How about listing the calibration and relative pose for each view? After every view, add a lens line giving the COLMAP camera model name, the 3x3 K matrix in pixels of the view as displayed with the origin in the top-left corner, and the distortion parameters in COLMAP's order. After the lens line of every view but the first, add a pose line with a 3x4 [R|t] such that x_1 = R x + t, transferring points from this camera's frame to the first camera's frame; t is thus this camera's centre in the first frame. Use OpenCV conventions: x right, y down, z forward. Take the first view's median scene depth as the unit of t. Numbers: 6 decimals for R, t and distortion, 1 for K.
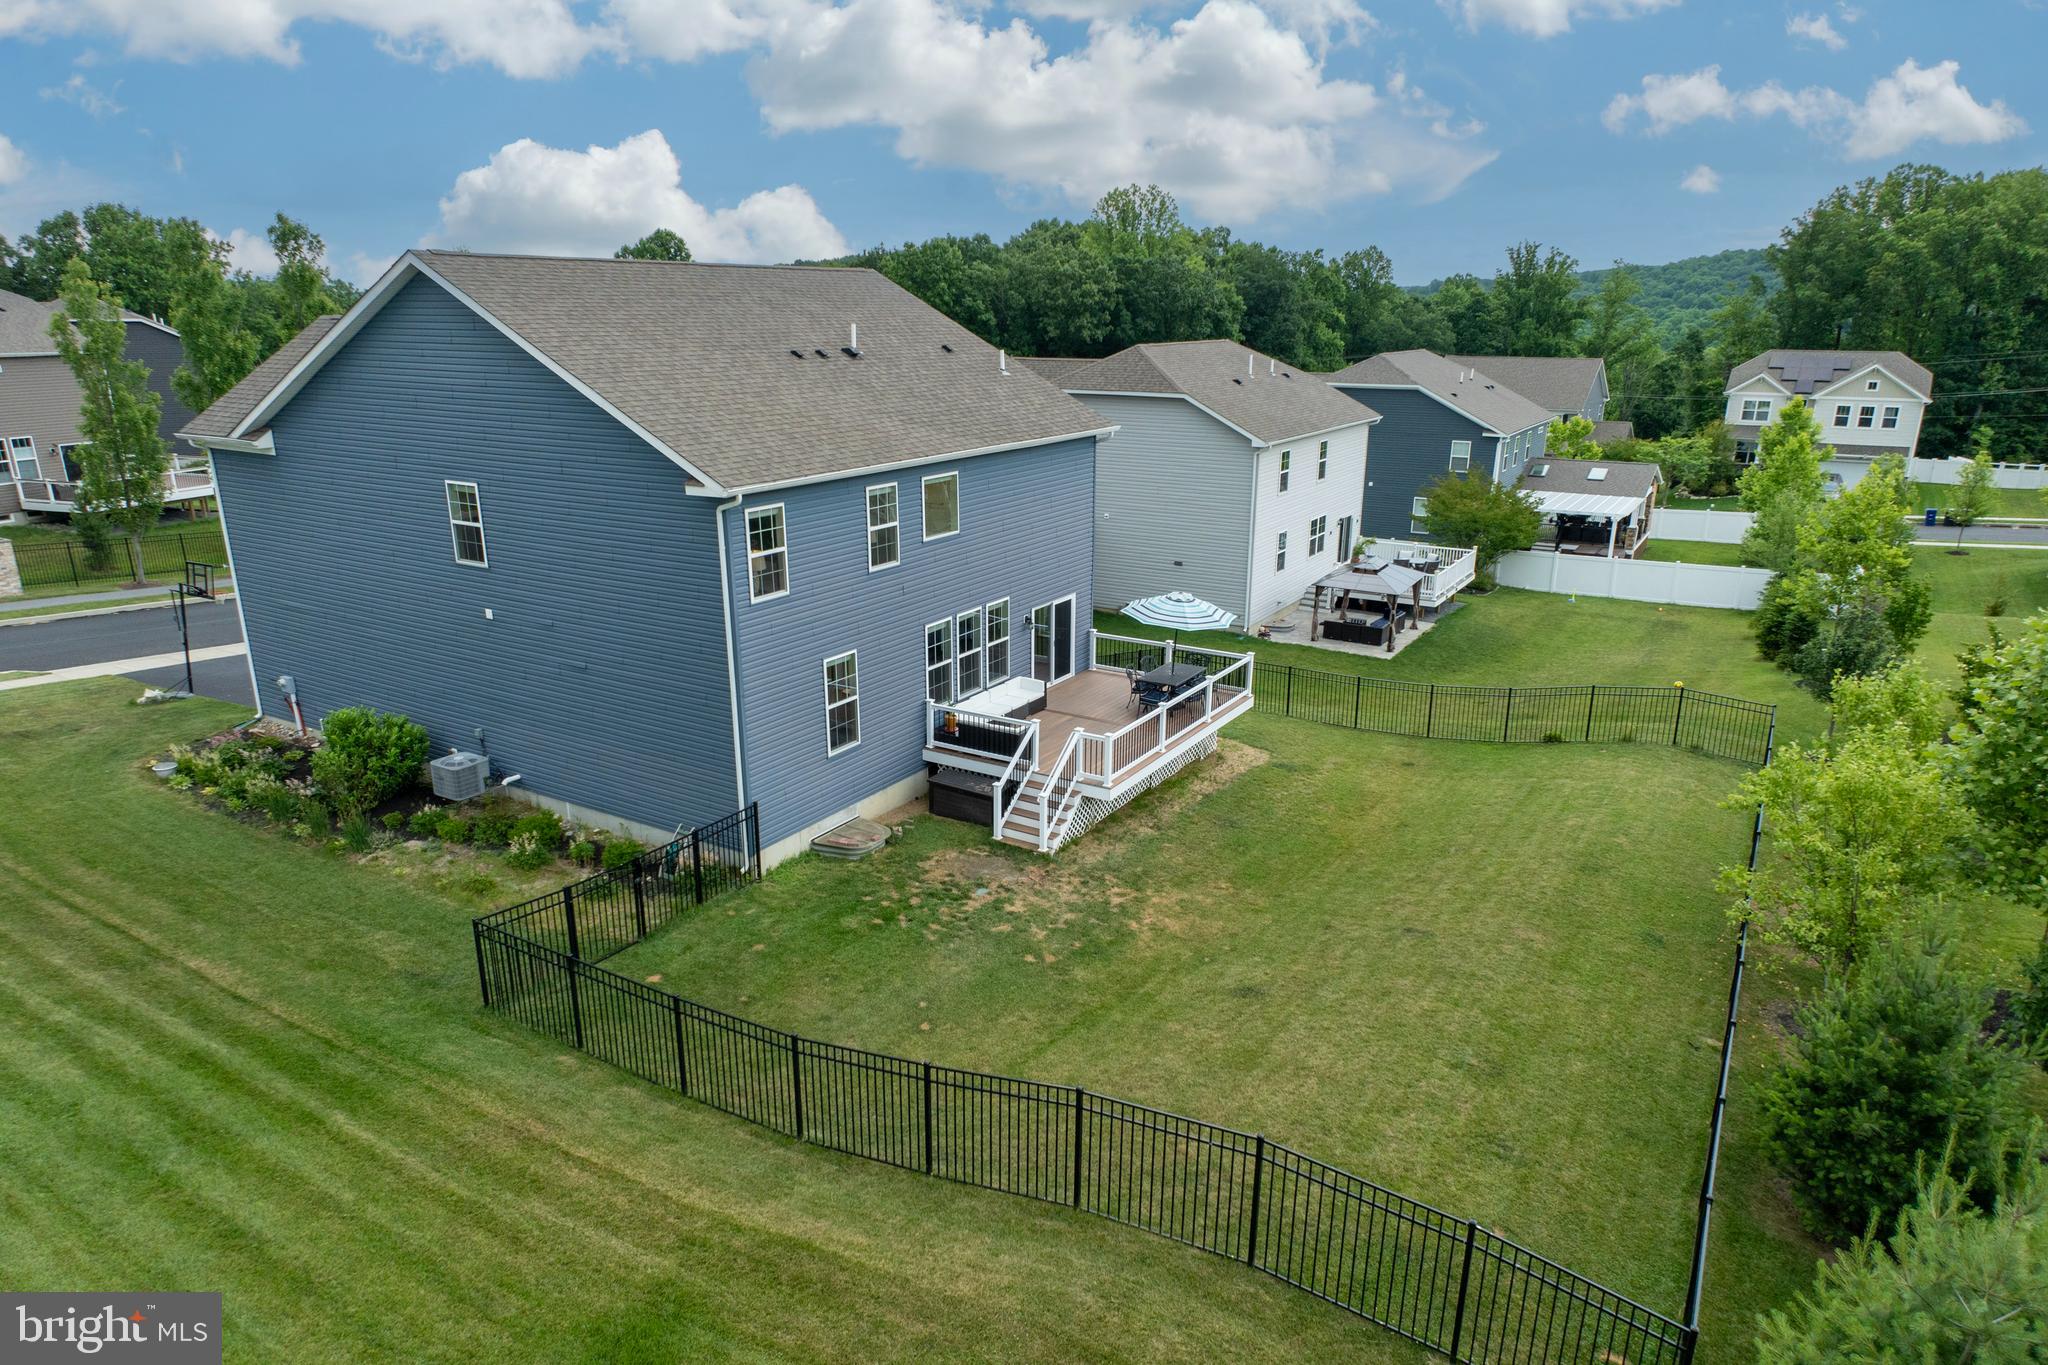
lens RADIAL K [[1262.2, 0, 1024.0], [0, 1262.2, 682.5], [0, 0, 1]] dist [0.001977, 0.000395]
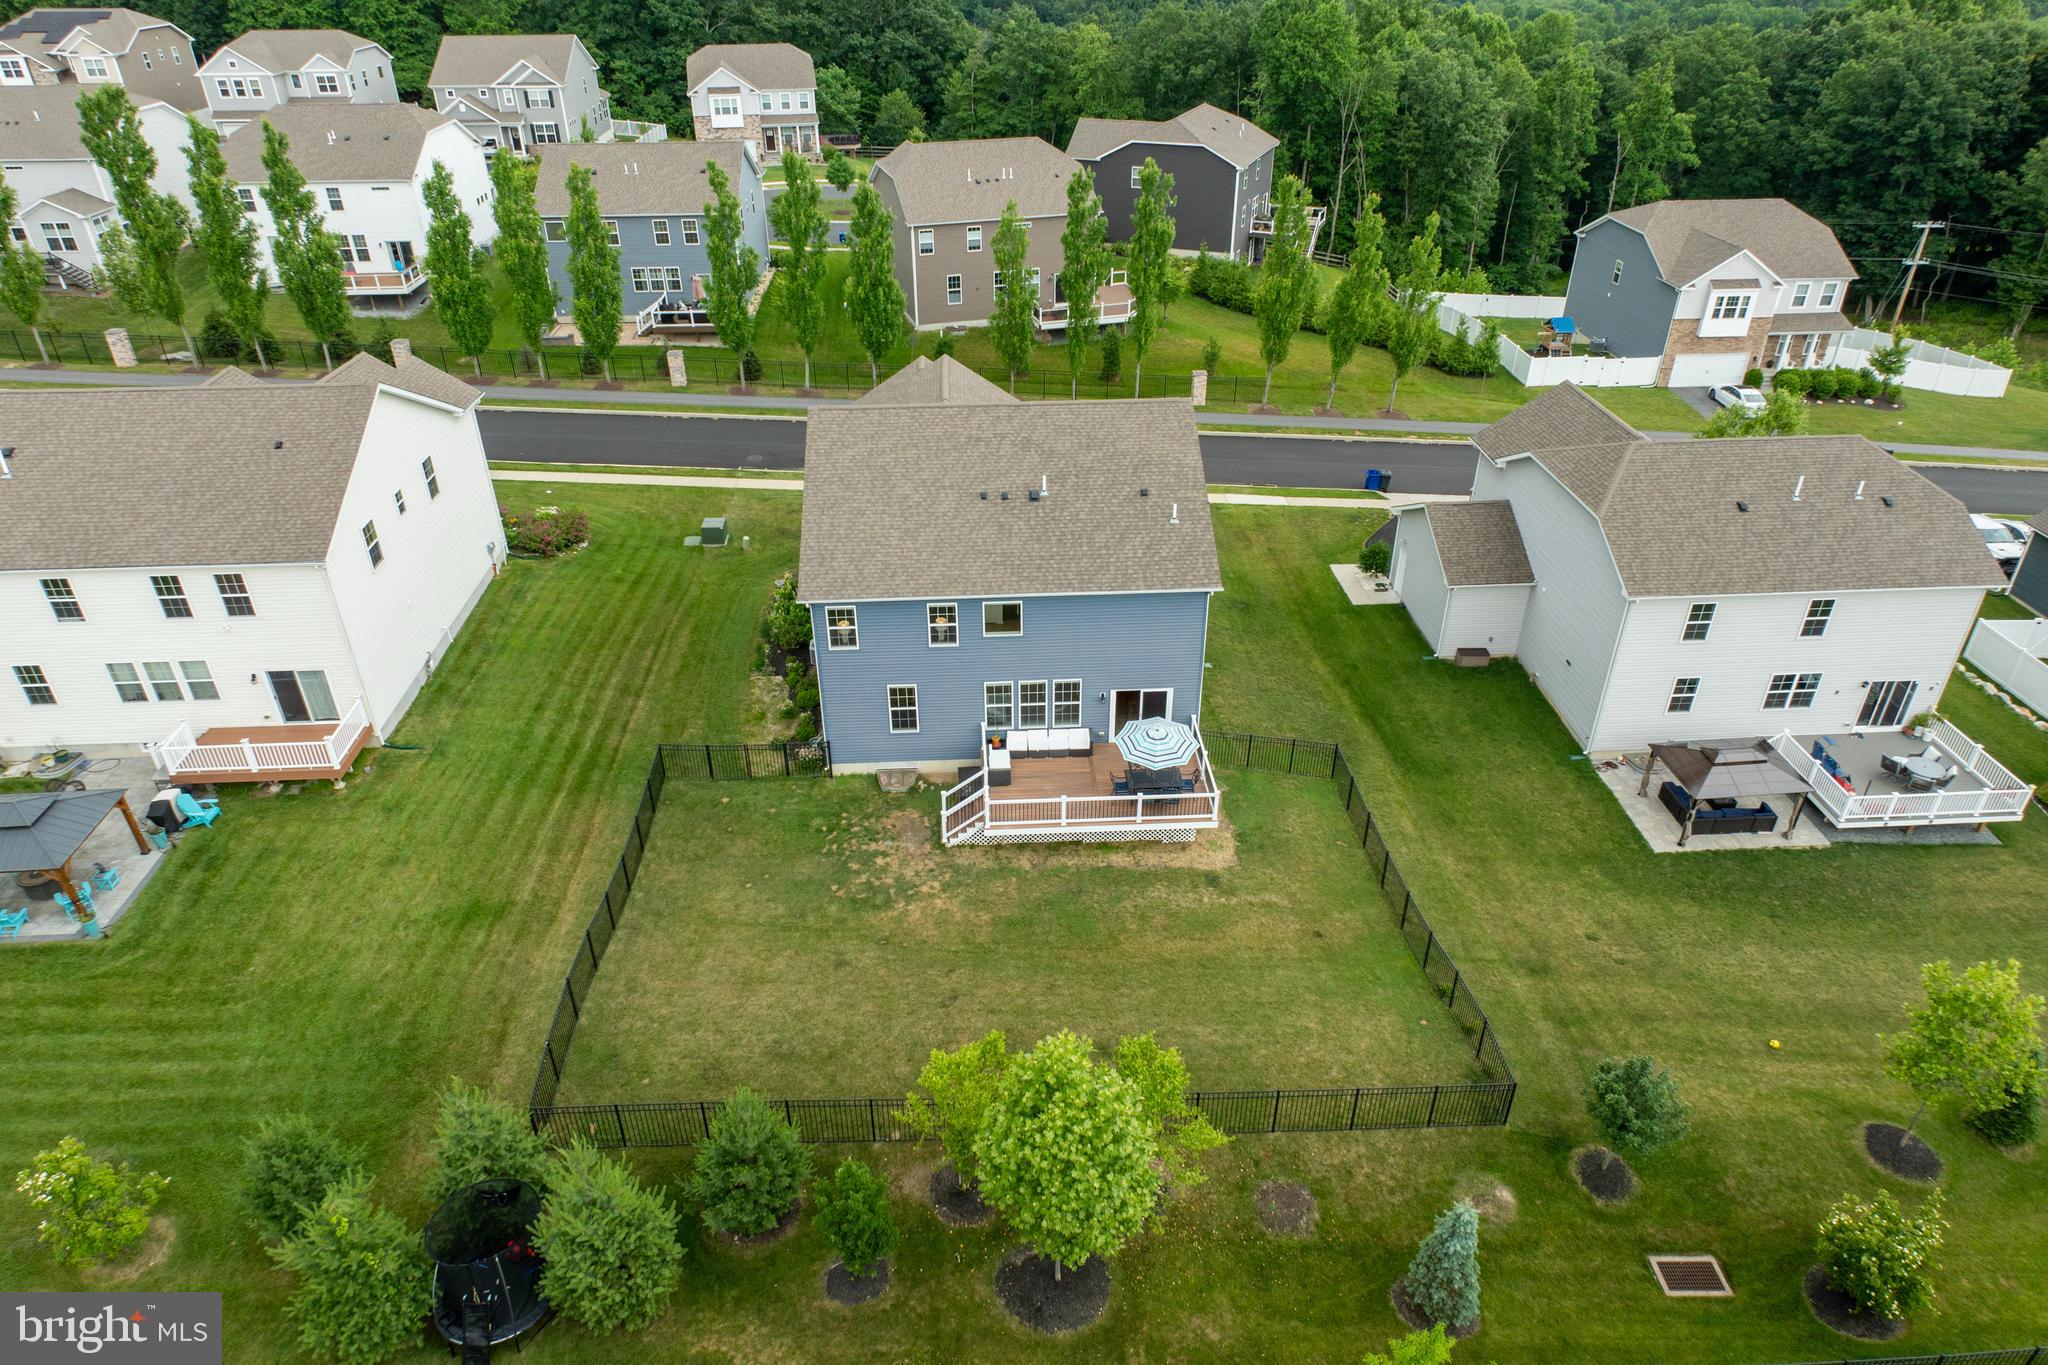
lens RADIAL K [[1262.2, 0, 1024.0], [0, 1262.2, 682.5], [0, 0, 1]] dist [0.001977, 0.000395]
pose [[0.571009, 0.436015, -0.695586, 0.927169], [-0.227243, 0.898140, 0.376437, -0.573732], [0.788866, -0.056883, 0.611927, 0.054283]]
